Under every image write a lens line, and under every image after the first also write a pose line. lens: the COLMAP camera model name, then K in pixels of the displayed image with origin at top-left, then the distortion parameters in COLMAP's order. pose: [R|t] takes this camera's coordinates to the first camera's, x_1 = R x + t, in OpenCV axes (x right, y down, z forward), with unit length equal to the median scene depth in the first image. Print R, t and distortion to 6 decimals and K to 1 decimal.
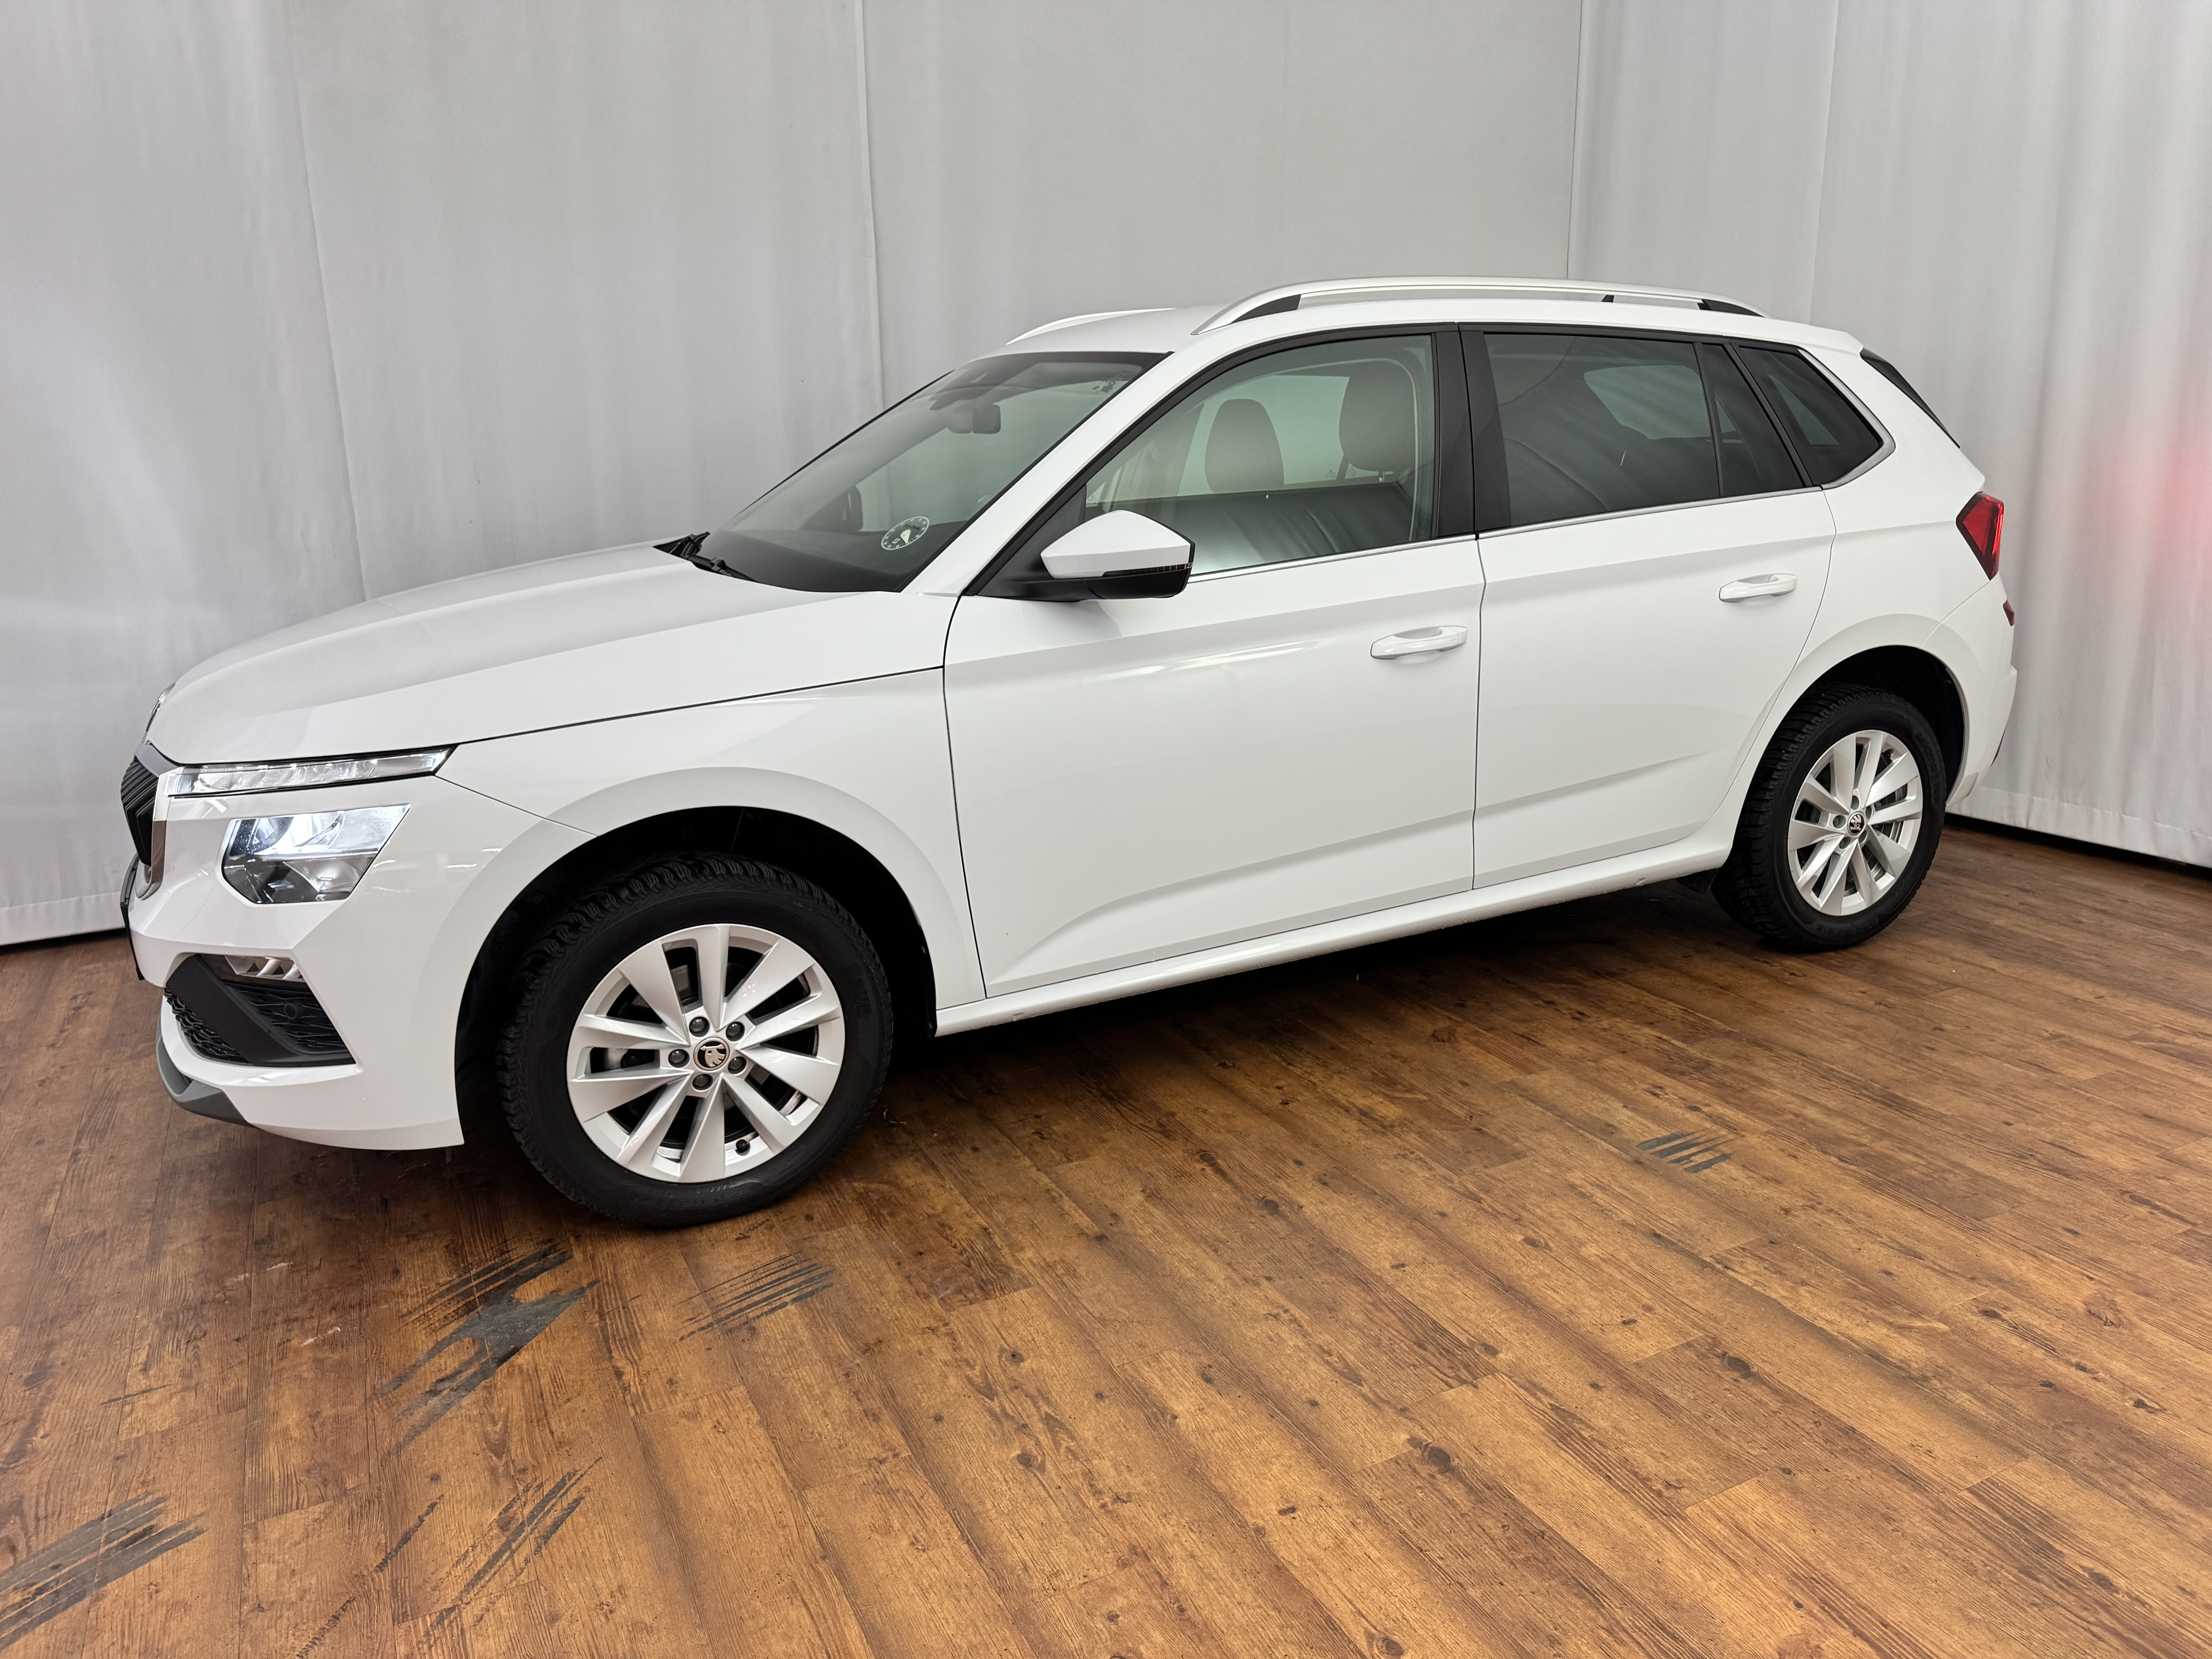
lens RADIAL K [[1583.5, 0, 1117.7], [0, 1583.5, 811.0], [0, 0, 1]] dist [0.039735, -0.046182]
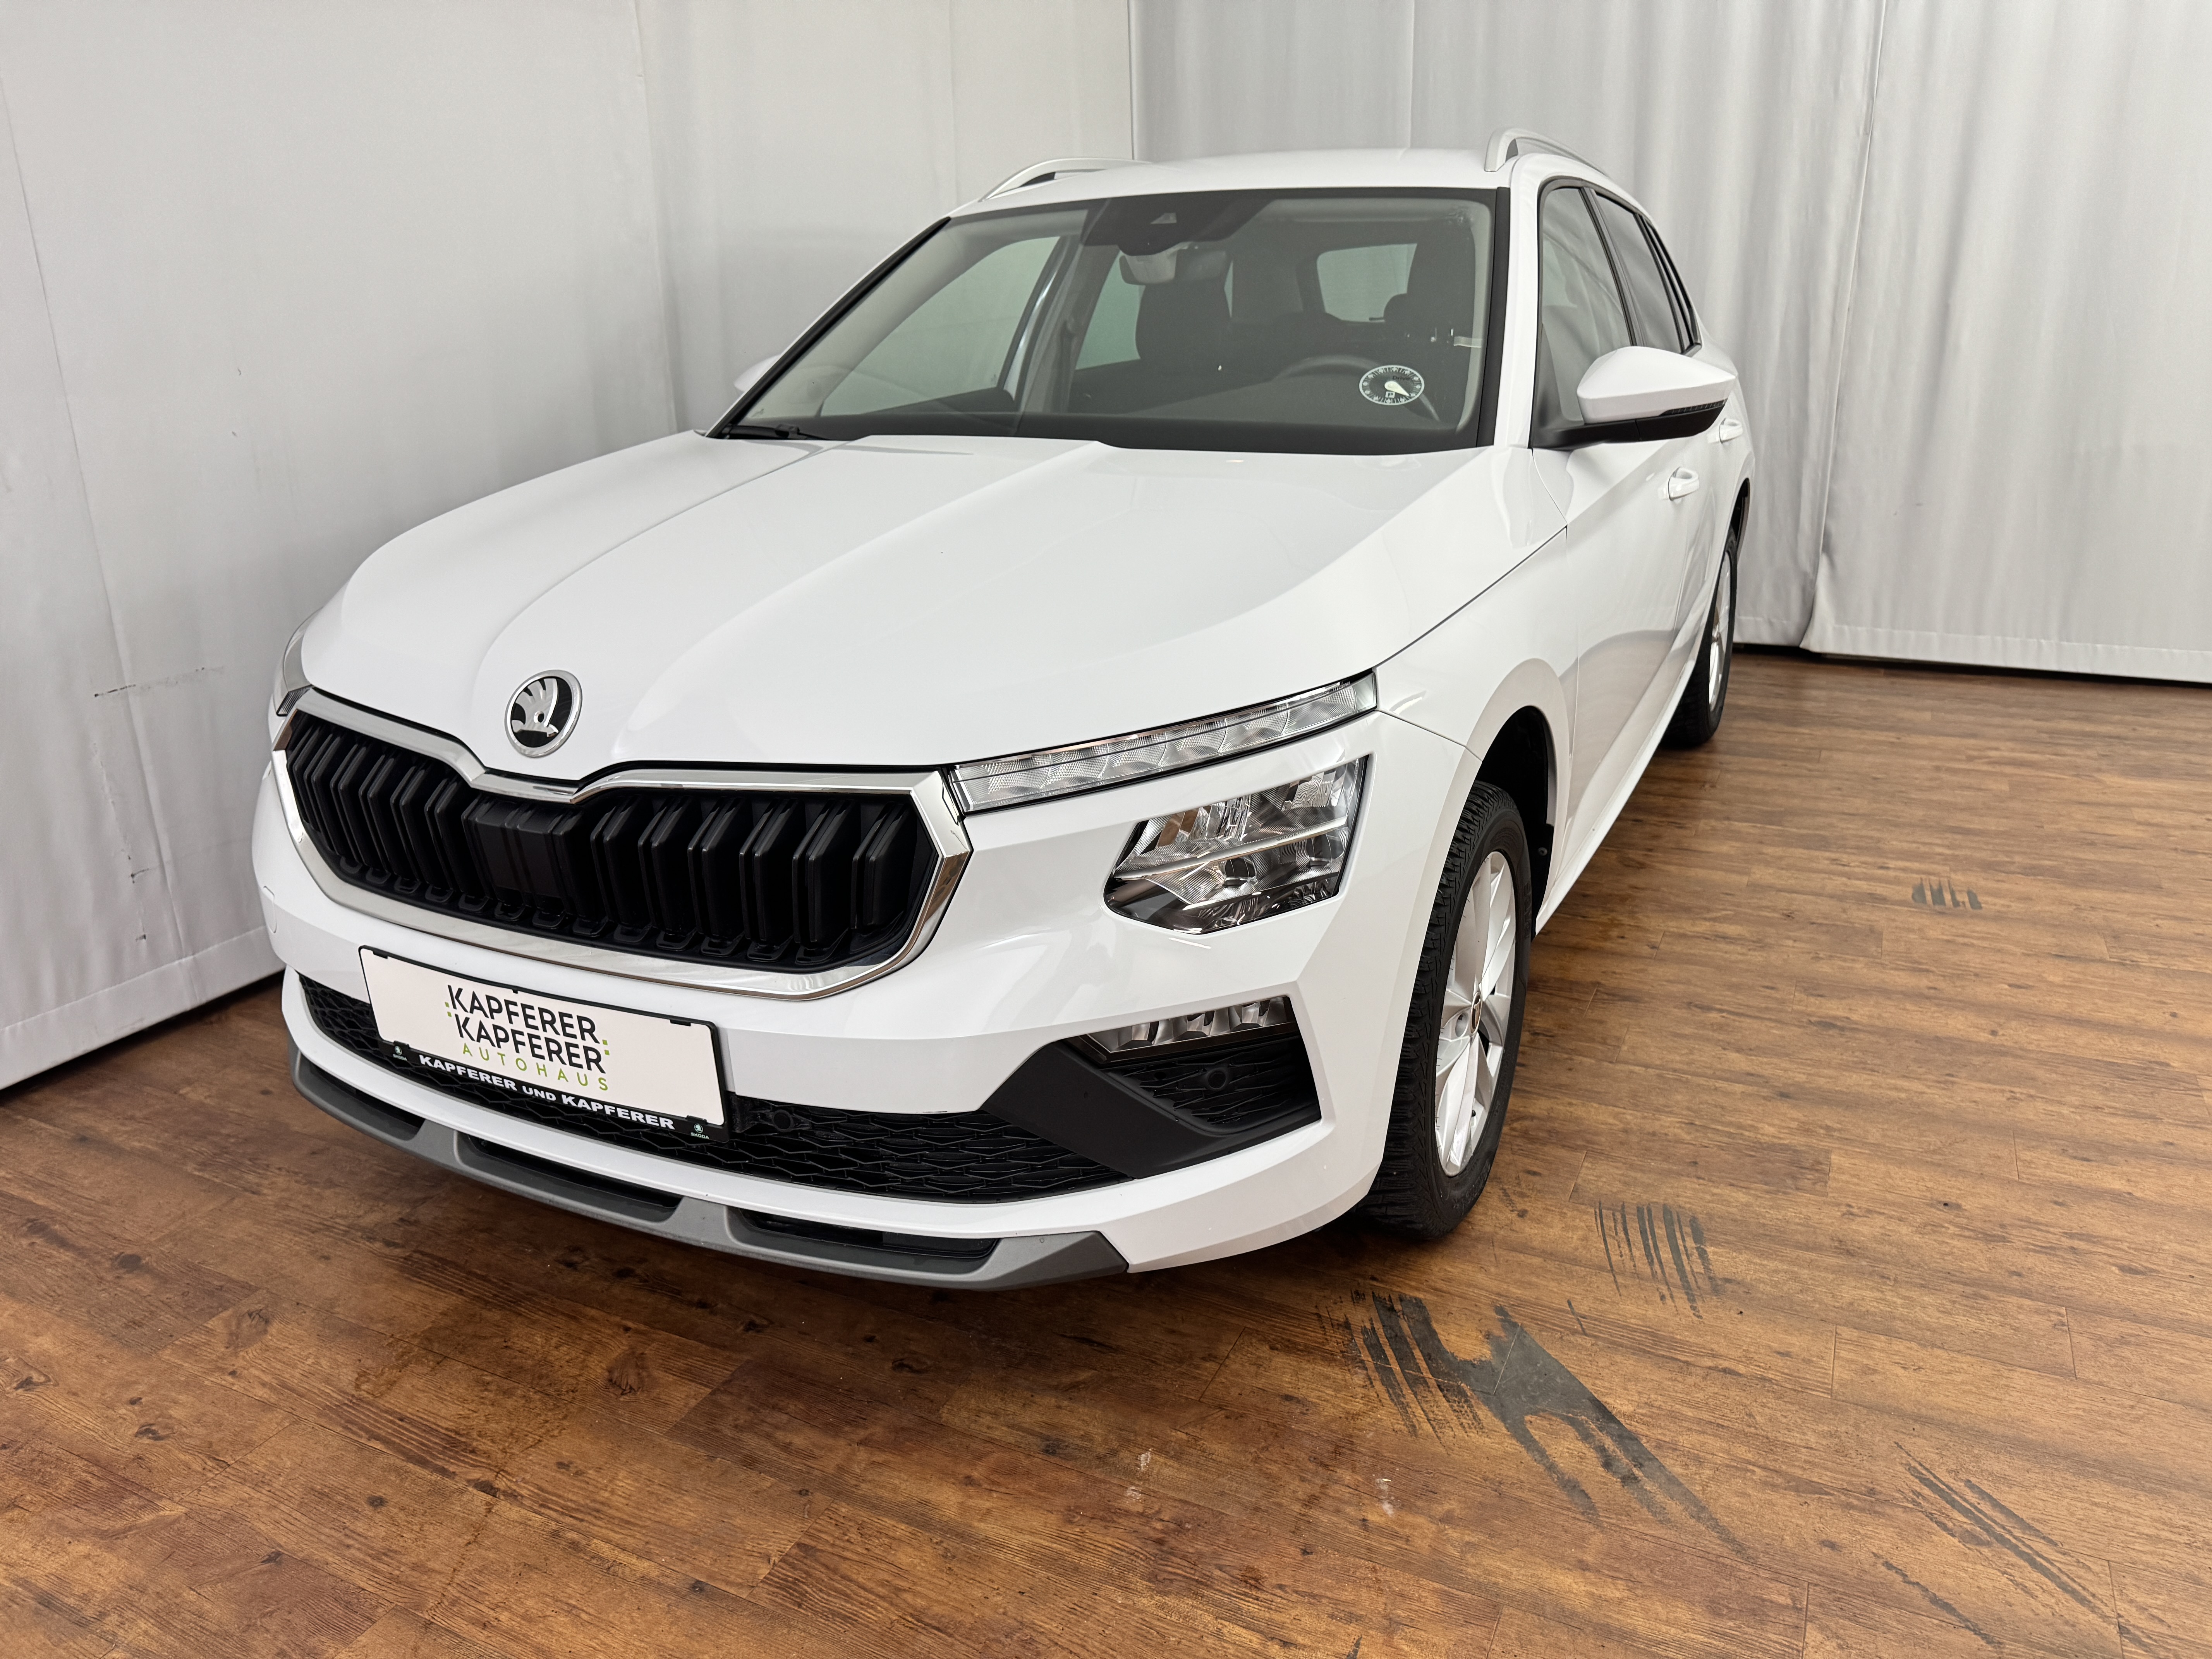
lens RADIAL K [[1583.5, 0, 1111.1], [0, 1583.5, 806.8], [0, 0, 1]] dist [0.039735, -0.046182]
pose [[0.795376, -0.176454, 0.579863, -0.870282], [0.154255, 0.984115, 0.087884, -0.054845], [-0.586159, 0.019546, 0.809960, 0.437136]]
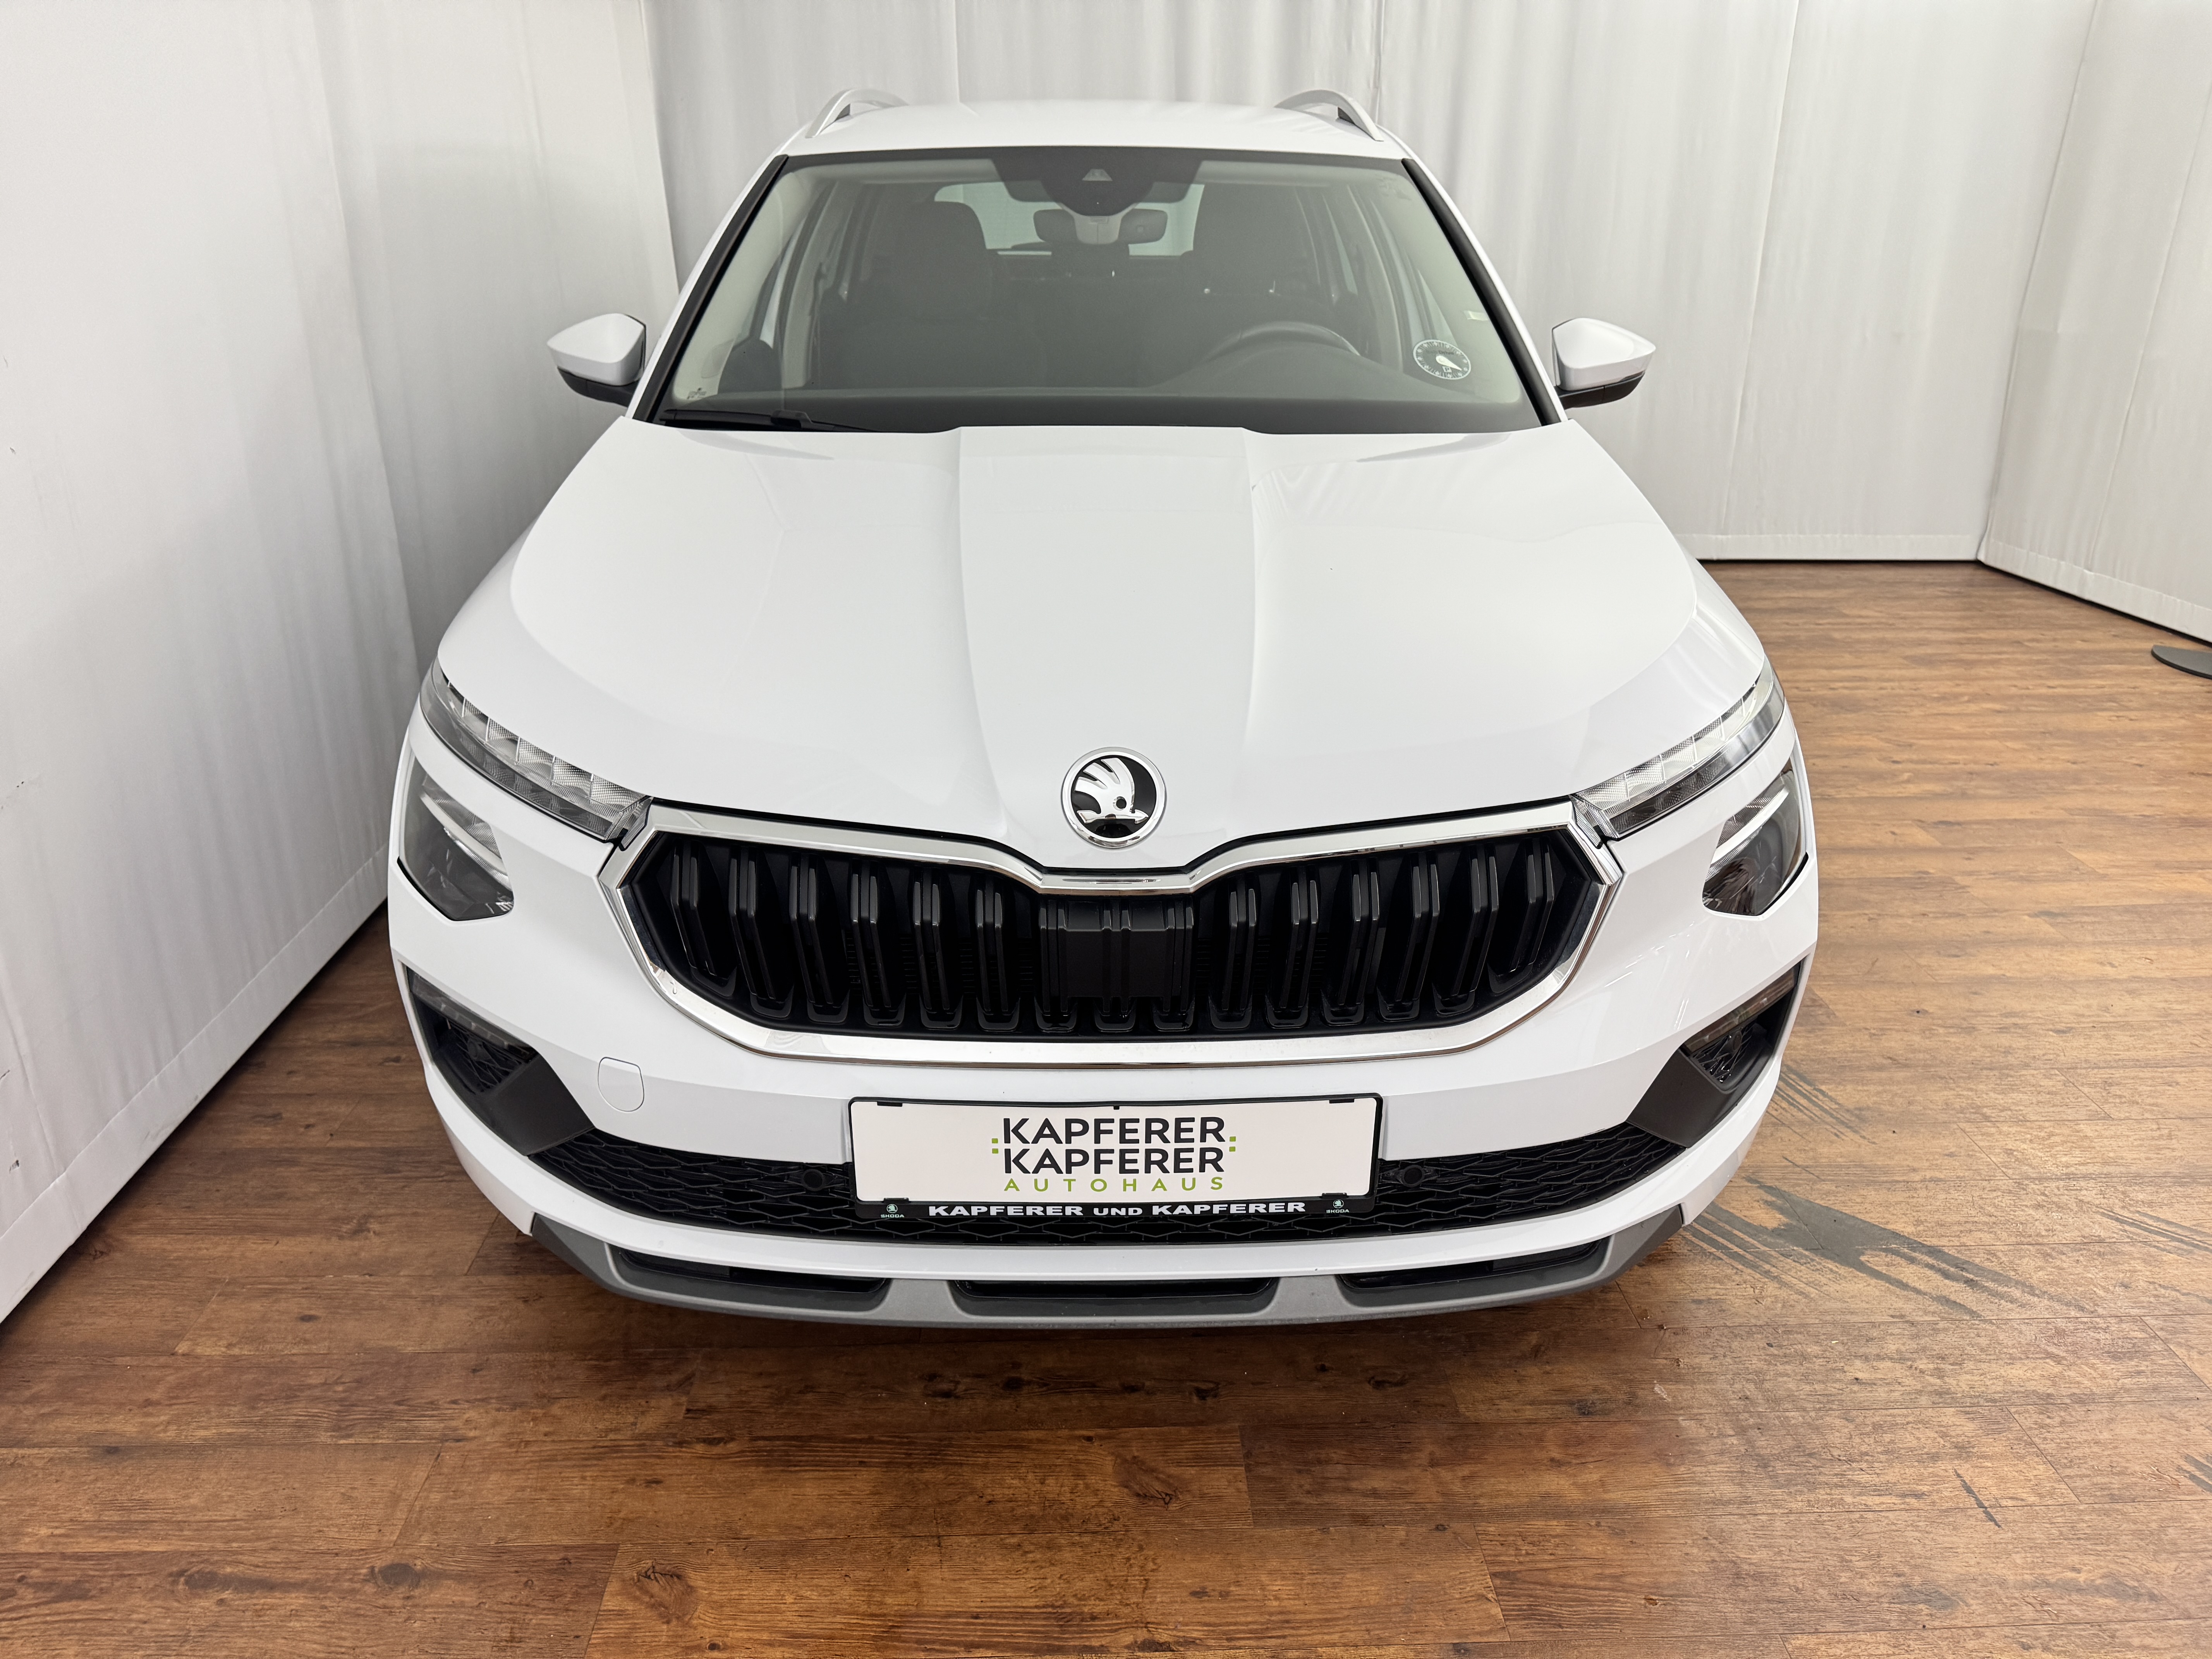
lens RADIAL K [[1583.5, 0, 1135.5], [0, 1583.5, 818.3], [0, 0, 1]] dist [0.039735, -0.046182]
pose [[0.409420, -0.312971, 0.856986, -1.166979], [0.212979, 0.946155, 0.243785, -0.204780], [-0.887139, 0.082710, 0.454030, 0.841090]]
